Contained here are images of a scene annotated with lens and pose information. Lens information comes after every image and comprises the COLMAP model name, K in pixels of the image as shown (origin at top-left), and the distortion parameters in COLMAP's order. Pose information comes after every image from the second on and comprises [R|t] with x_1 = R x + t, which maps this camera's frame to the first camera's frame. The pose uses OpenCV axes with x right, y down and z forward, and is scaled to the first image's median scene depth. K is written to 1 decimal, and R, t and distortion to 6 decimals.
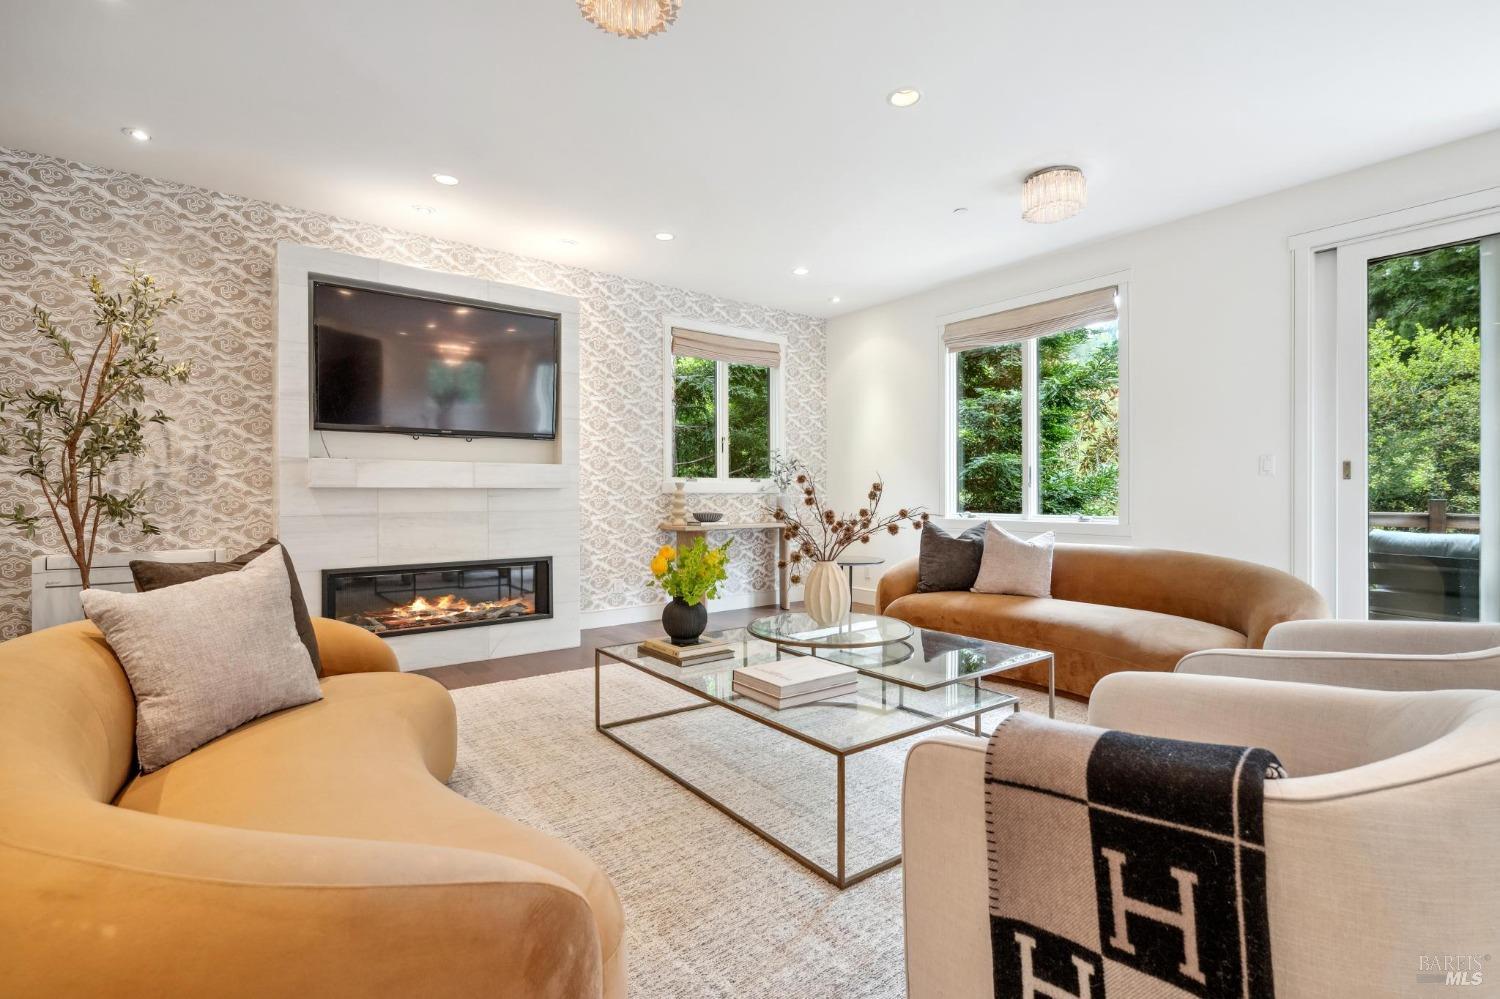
lens RADIAL K [[695.0, 0, 747.8], [0, 695.0, 497.1], [0, 0, 1]] dist [-0.002609, -0.000129]
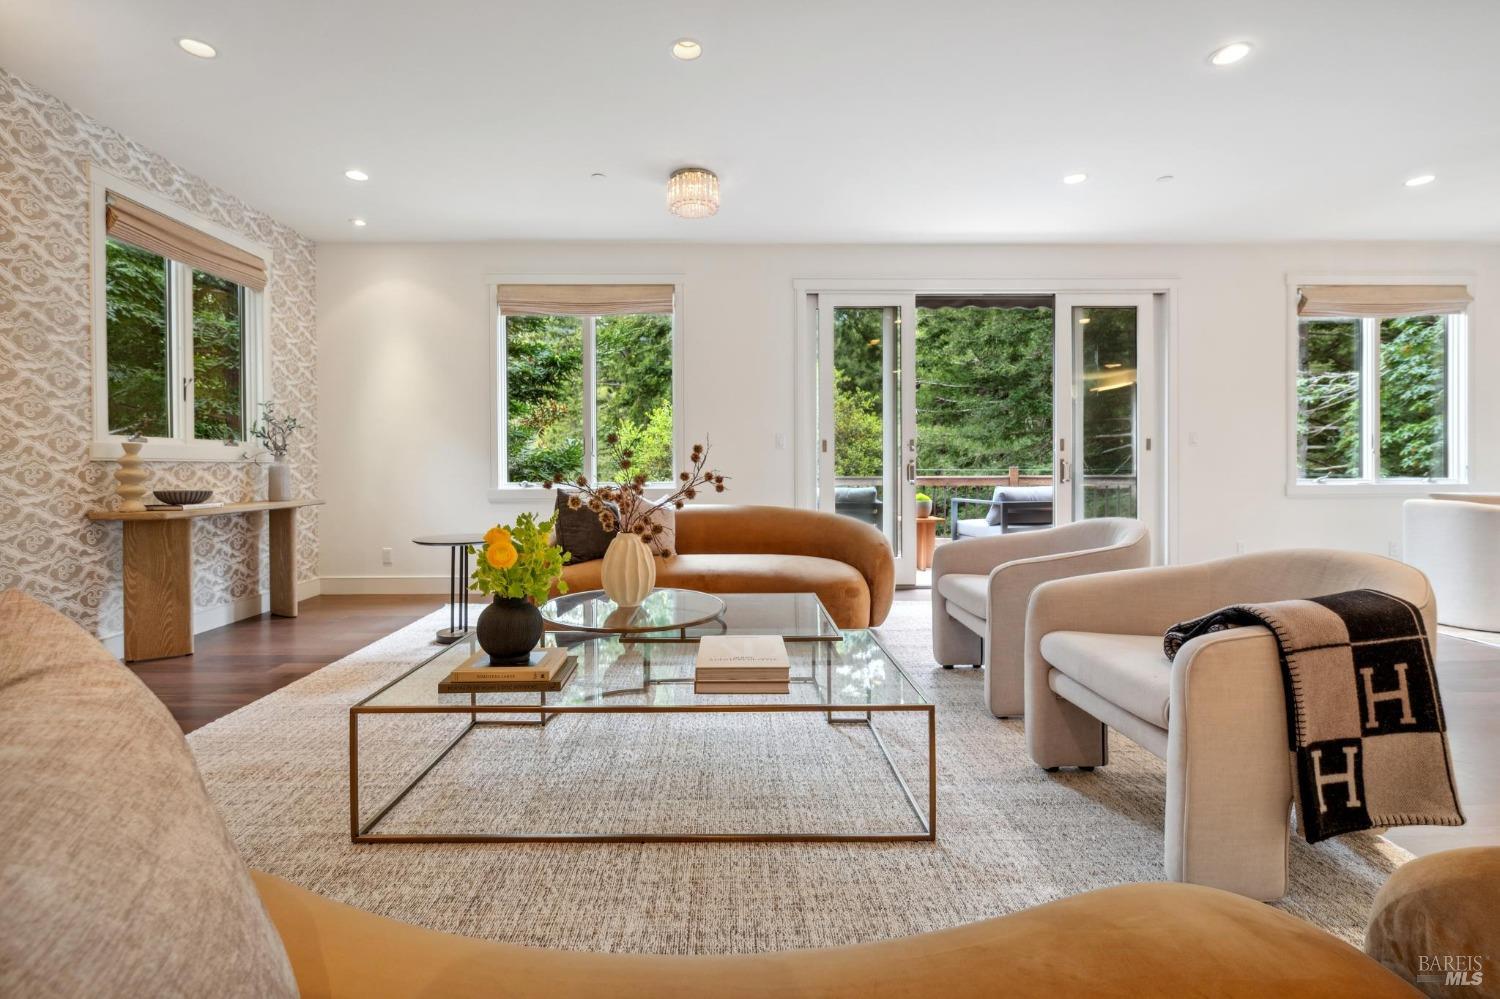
lens RADIAL K [[663.6, 0, 733.0], [0, 663.6, 473.4], [0, 0, 1]] dist [-0.001652, -0.000508]
pose [[0.593095, -0.007839, 0.805094, -0.360280], [0.007171, 0.999964, 0.004454, 0.010611], [-0.805100, 0.003132, 0.593130, 0.293918]]
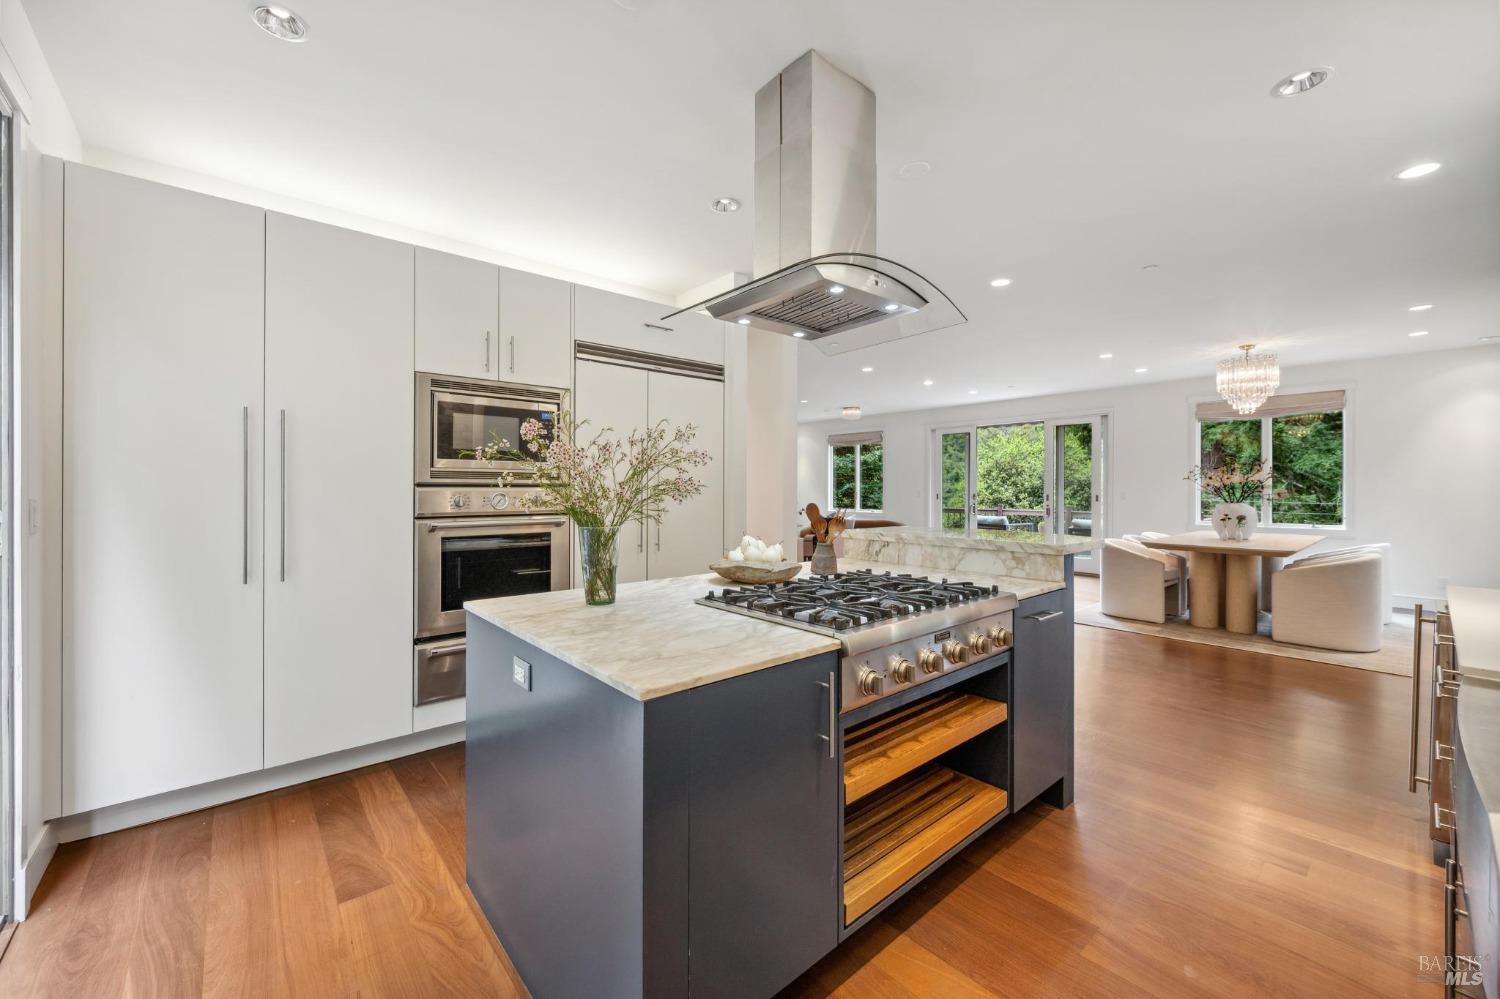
lens RADIAL K [[607.0, 0, 739.8], [0, 607.0, 489.2], [0, 0, 1]] dist [-0.004165, 0.000369]
pose [[0.998392, 0.004272, 0.056531, -0.238499], [-0.004097, 0.999986, -0.003217, -0.055551], [-0.056544, 0.002981, 0.998396, -1.728220]]
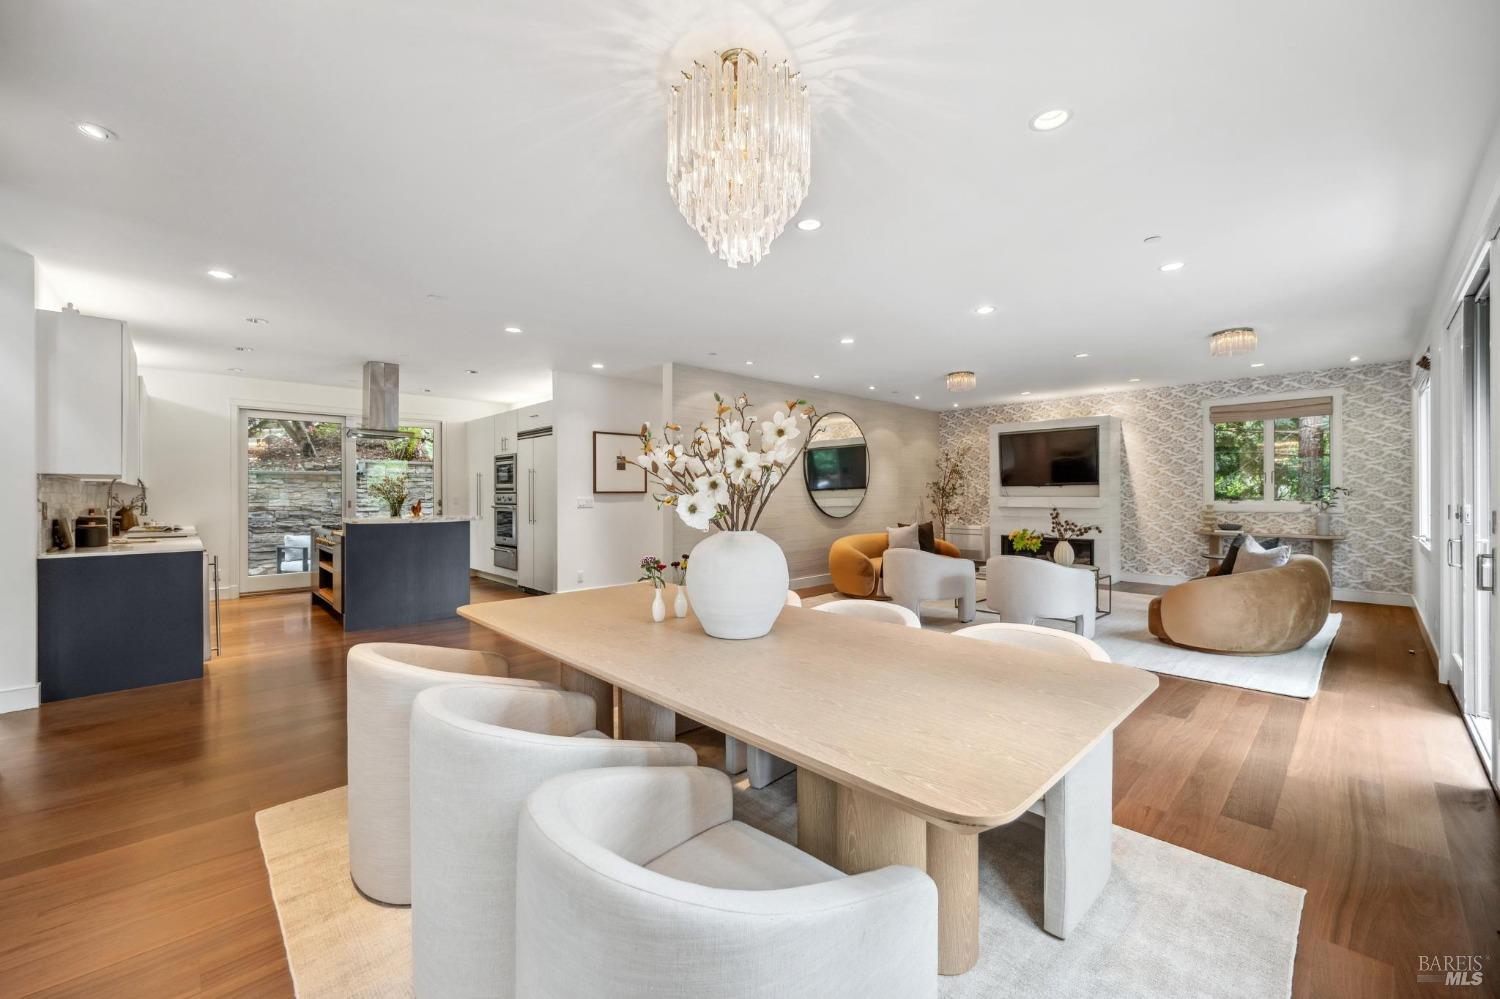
lens RADIAL K [[607.0, 0, 742.8], [0, 607.0, 496.5], [0, 0, 1]] dist [-0.004165, 0.000369]
pose [[0.087628, 0.007125, -0.996128, 1.679665], [-0.002110, 0.999974, 0.006967, -0.066139], [0.996151, 0.001492, 0.087640, -0.274644]]
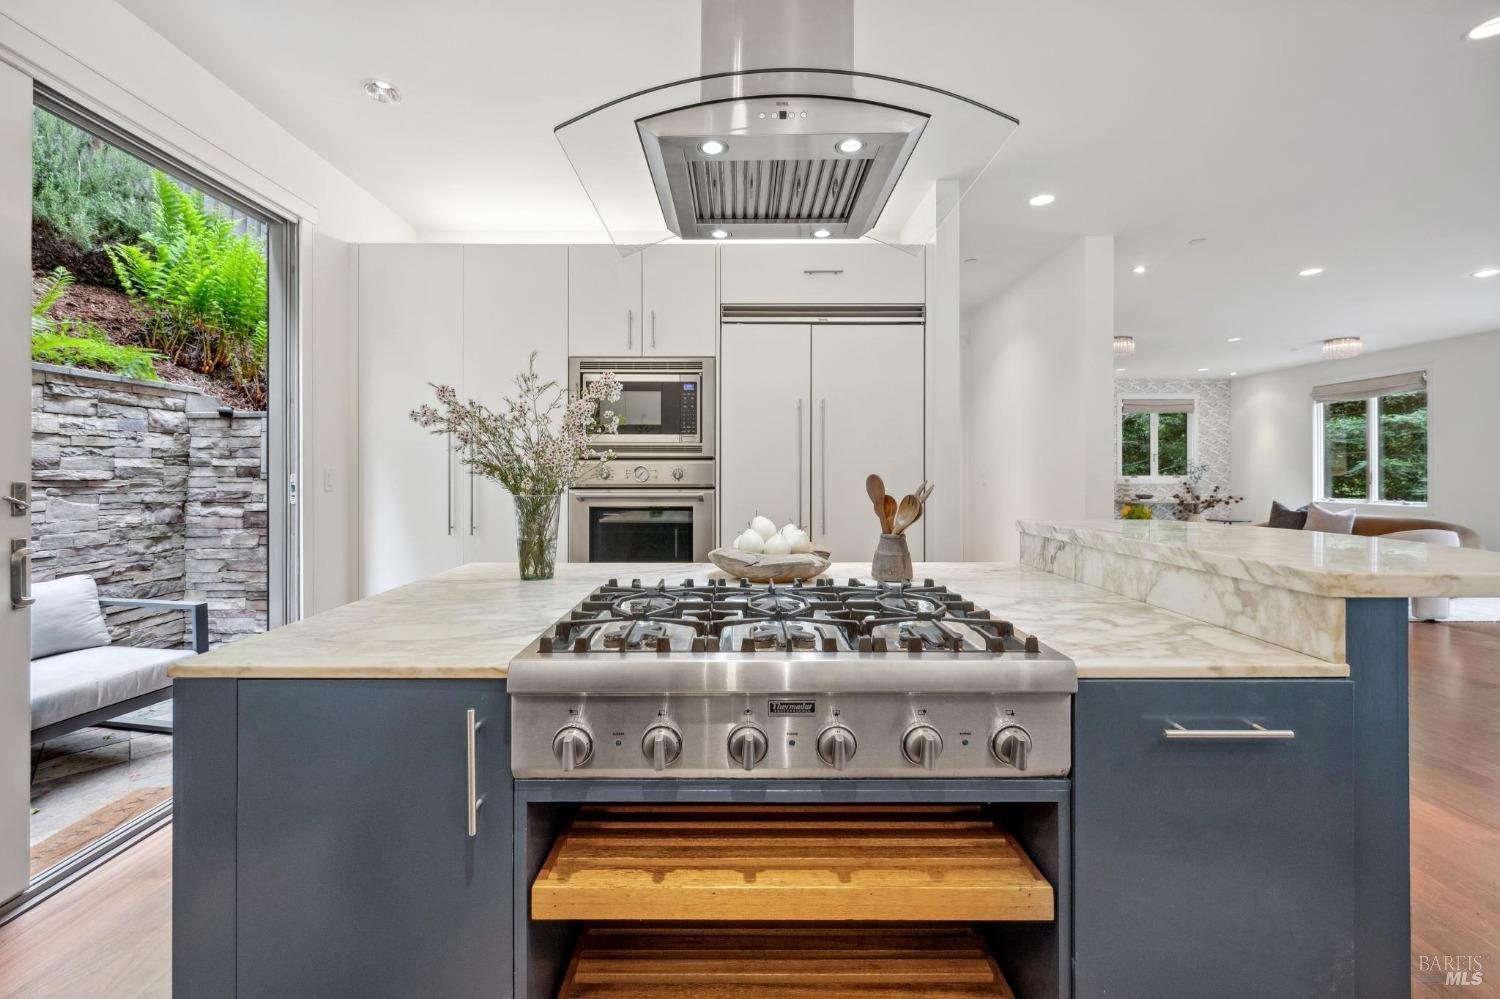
lens RADIAL K [[607.0, 0, 723.5], [0, 607.0, 471.4], [0, 0, 1]] dist [-0.004165, 0.000369]
pose [[0.786880, 0.002429, -0.617101, 0.086946], [-0.005307, 0.999982, -0.002831, -0.042760], [0.617083, 0.005502, 0.786879, -1.485622]]
